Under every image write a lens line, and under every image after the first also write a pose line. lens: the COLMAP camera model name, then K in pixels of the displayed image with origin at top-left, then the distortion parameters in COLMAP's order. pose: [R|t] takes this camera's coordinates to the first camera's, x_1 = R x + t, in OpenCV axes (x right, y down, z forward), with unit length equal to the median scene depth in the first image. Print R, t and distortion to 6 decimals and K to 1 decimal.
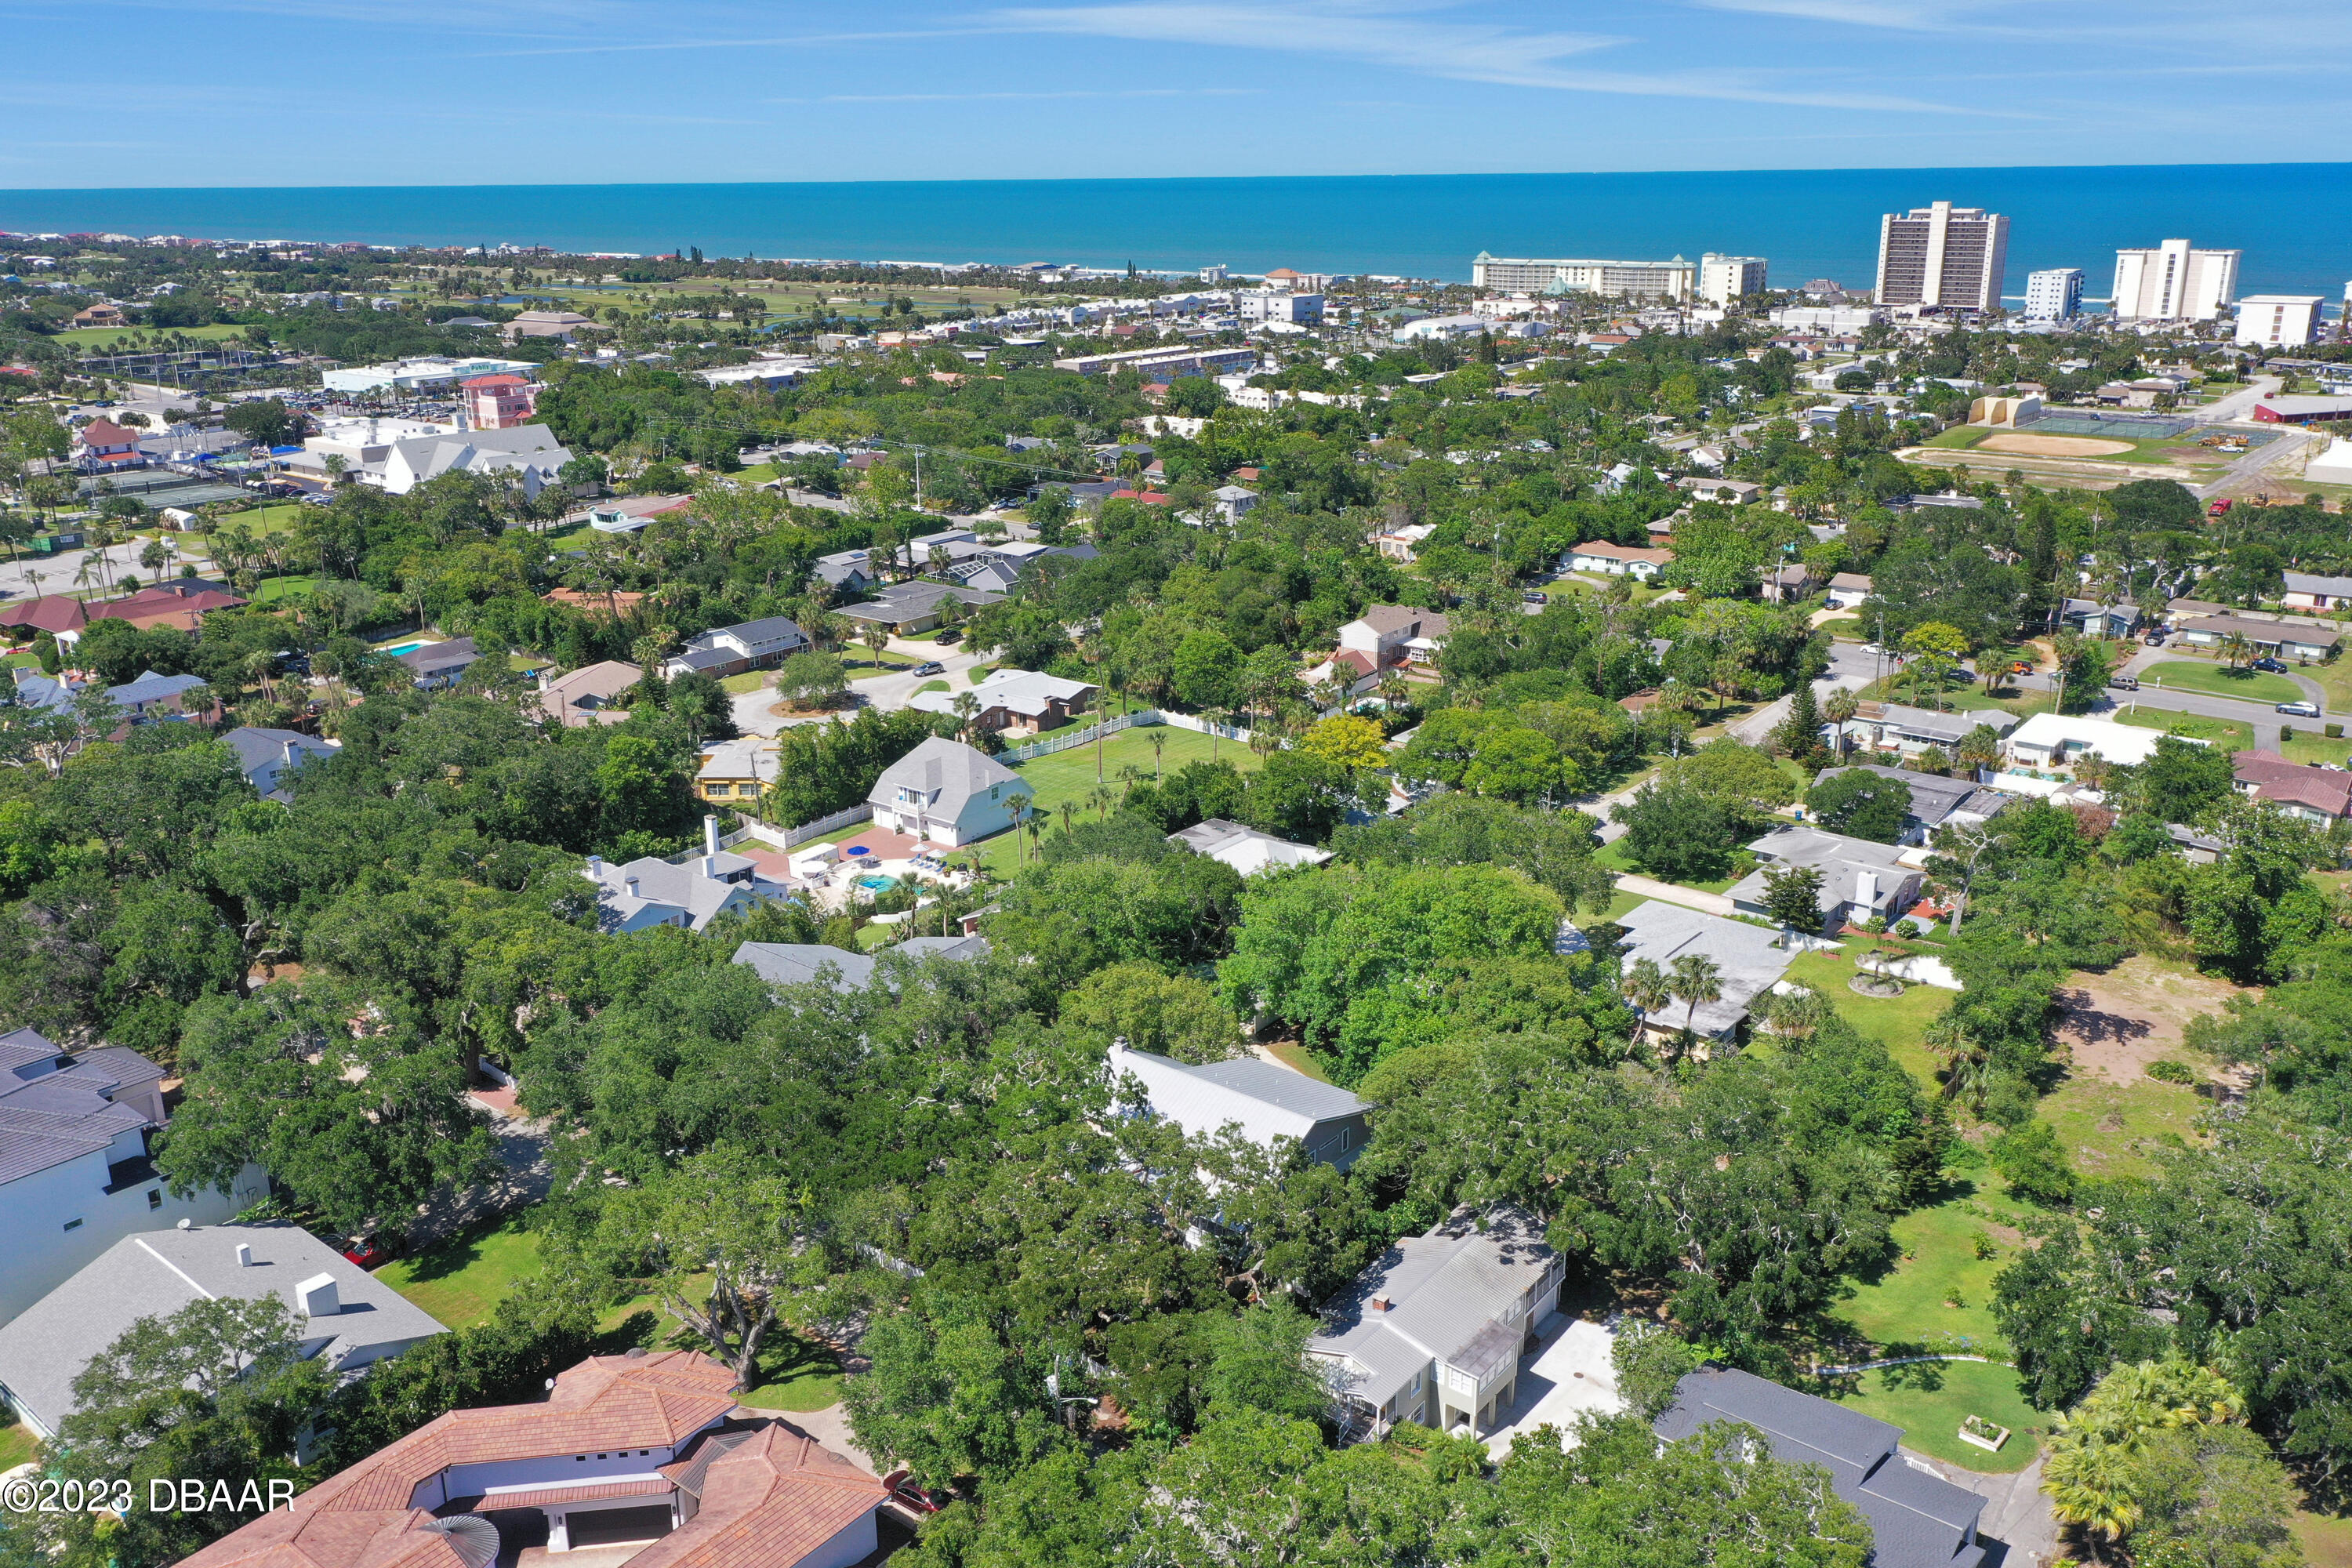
lens RADIAL K [[1899.3, 0, 1178.7], [0, 1899.3, 780.5], [0, 0, 1]] dist [0.007343, 0.000292]
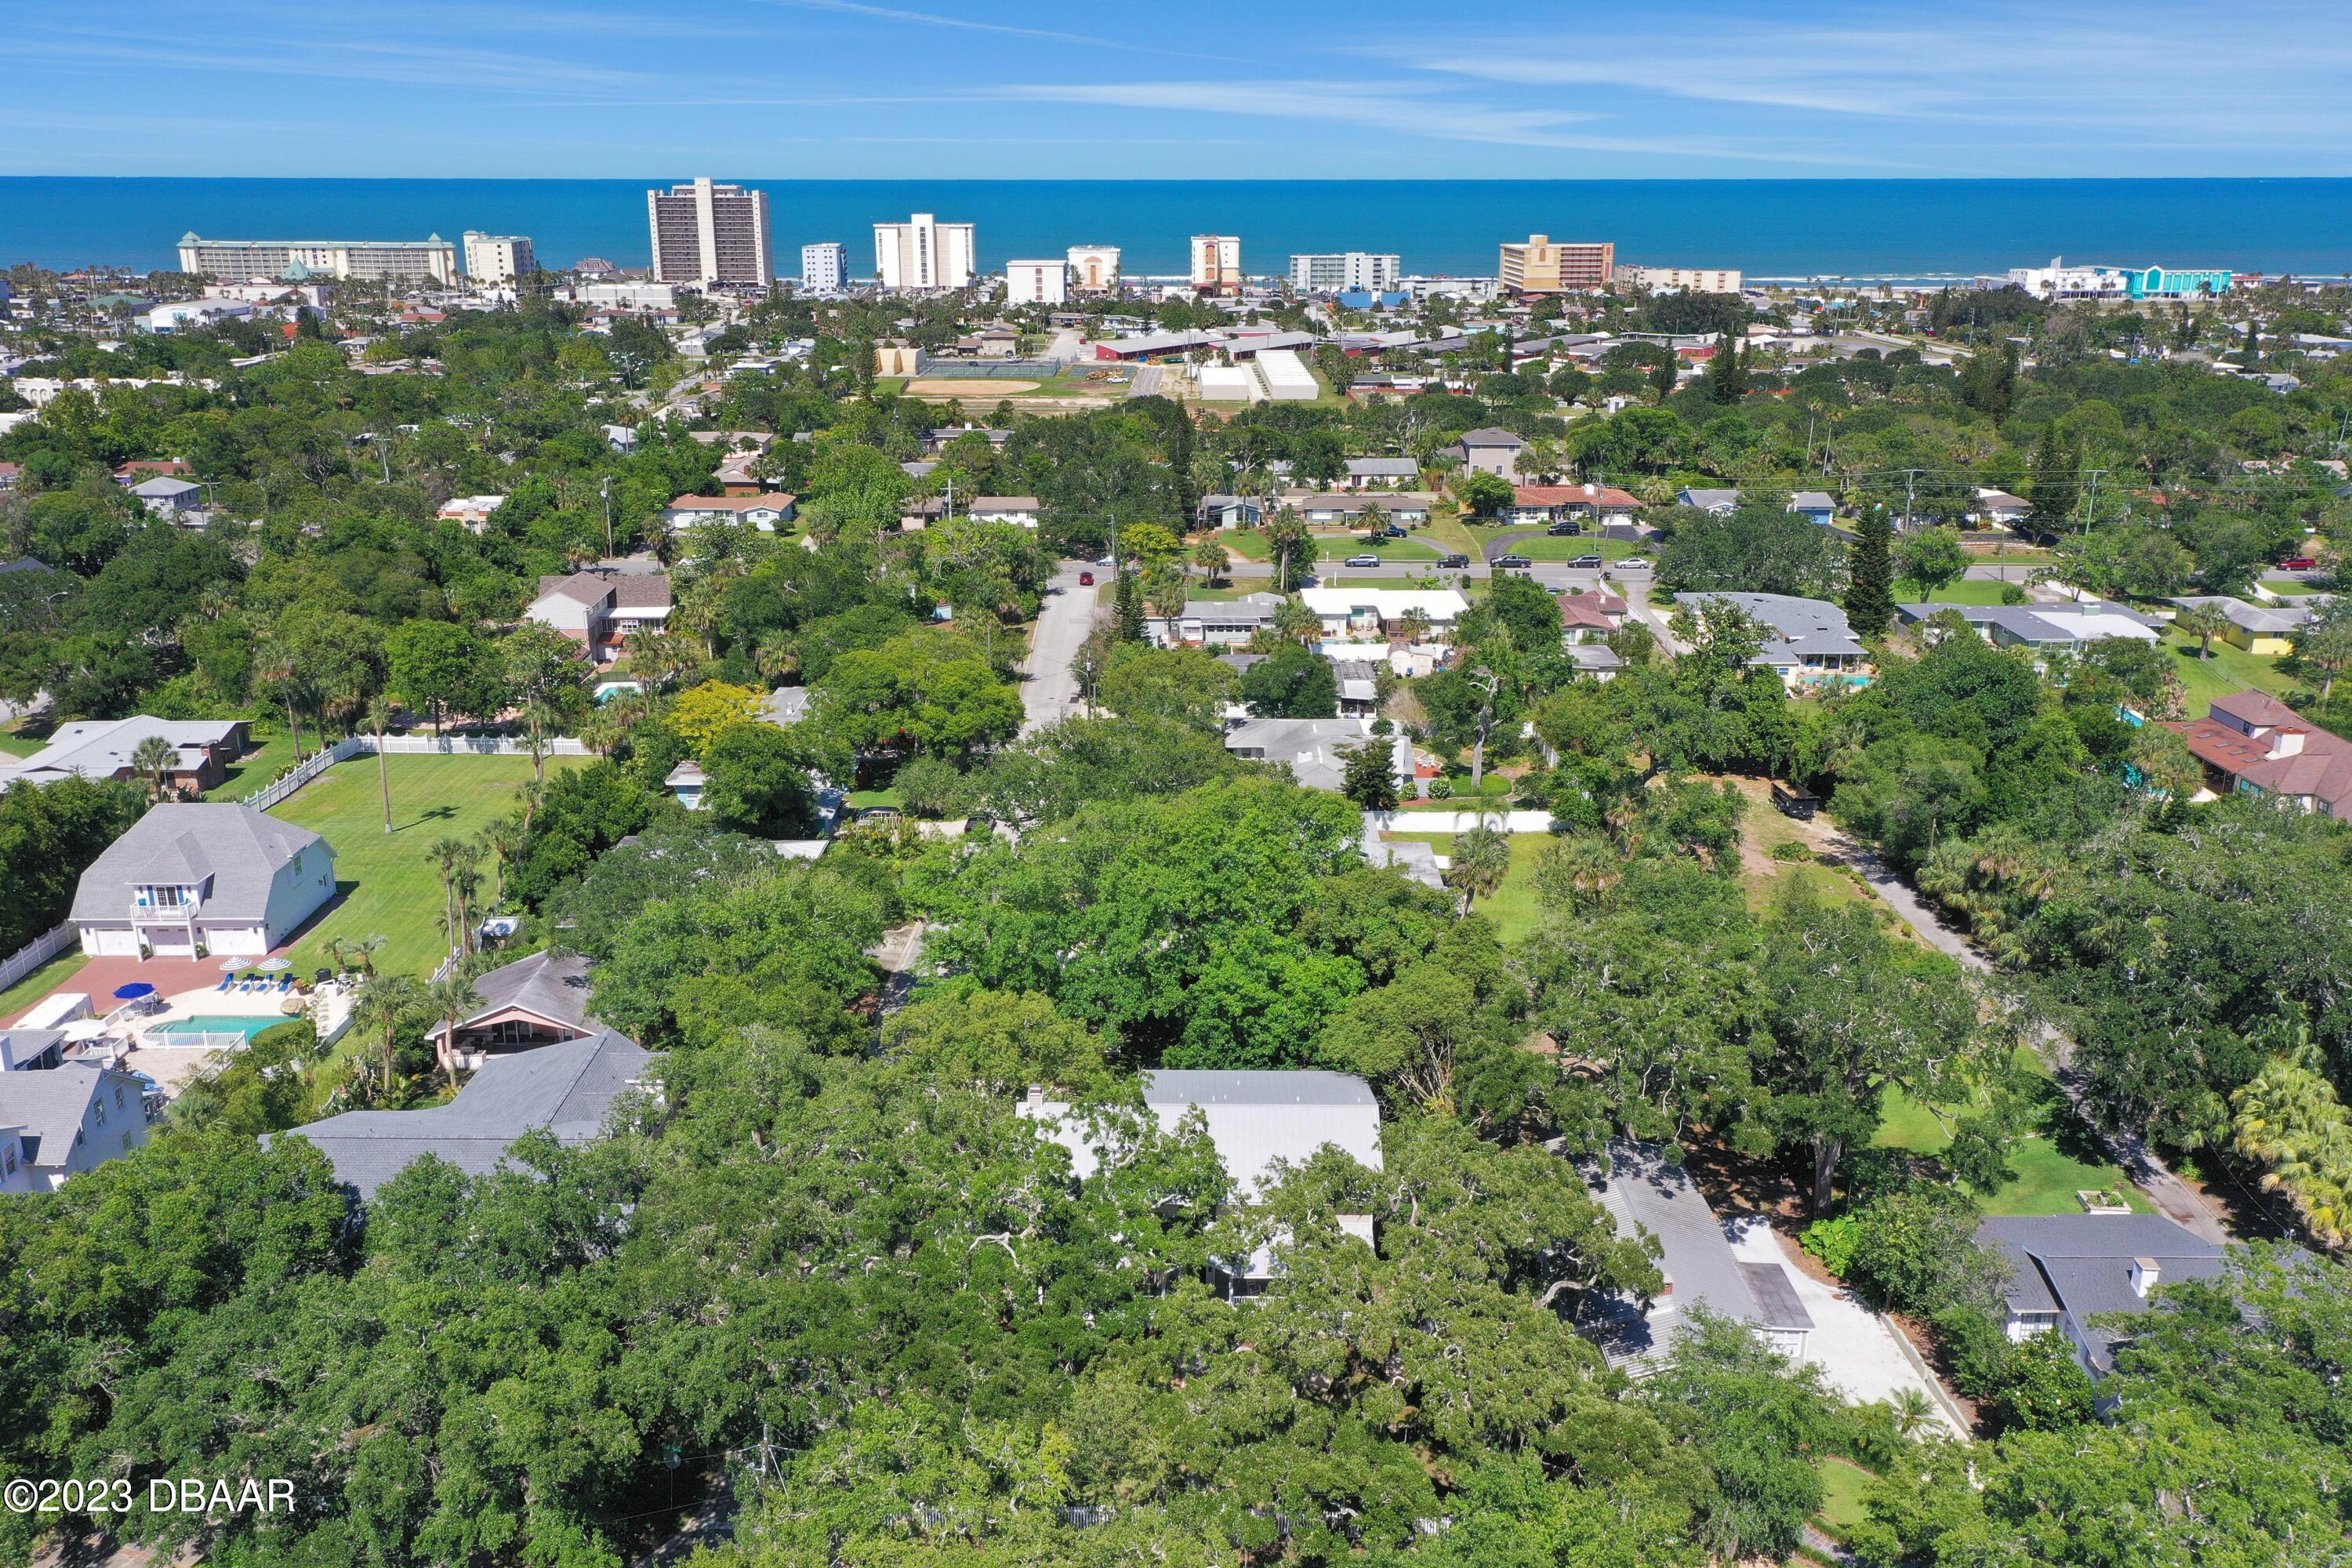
lens RADIAL K [[1899.3, 0, 1182.4], [0, 1899.3, 782.5], [0, 0, 1]] dist [0.007343, 0.000292]
pose [[0.773080, -0.178401, 0.608704, -0.074655], [0.182662, 0.981597, 0.055701, -0.000728], [-0.607439, 0.068126, 0.791440, 0.077913]]
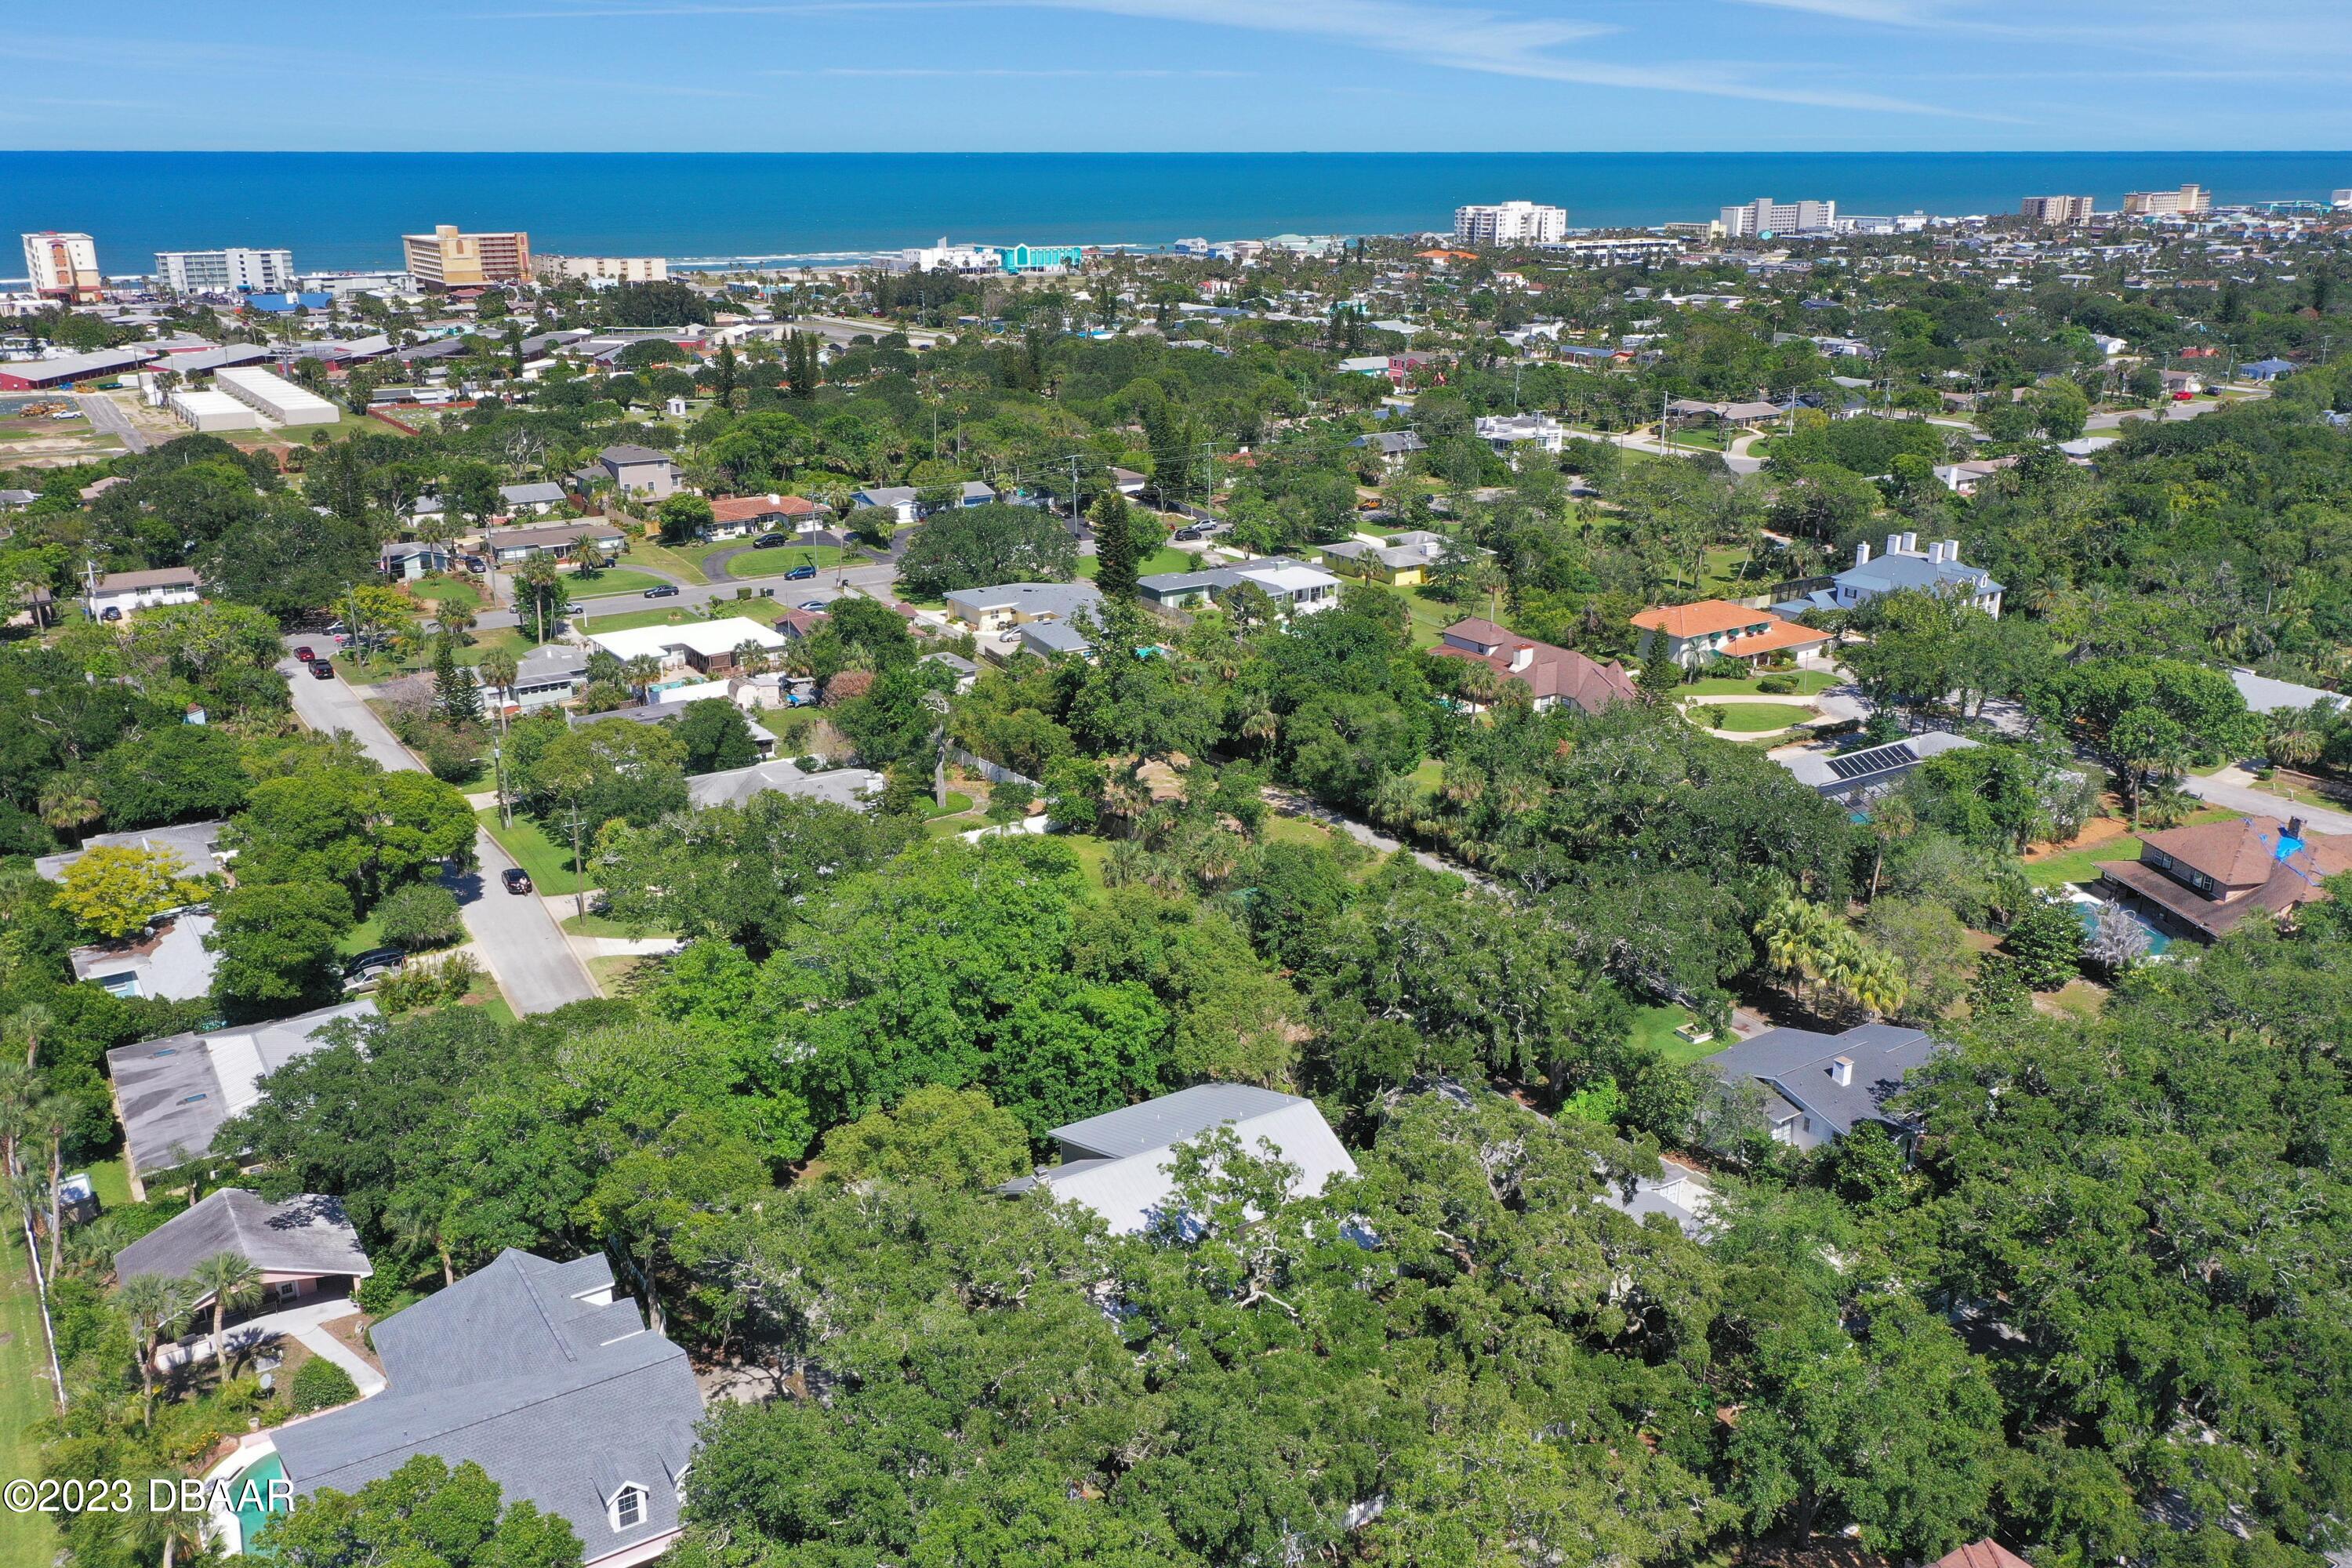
lens RADIAL K [[1899.3, 0, 1172.6], [0, 1899.3, 790.1], [0, 0, 1]] dist [0.007343, 0.000292]
pose [[0.291166, -0.291036, 0.911329, -0.117809], [0.286731, 0.935358, 0.207100, -0.024788], [-0.912692, 0.201006, 0.355794, 0.127963]]
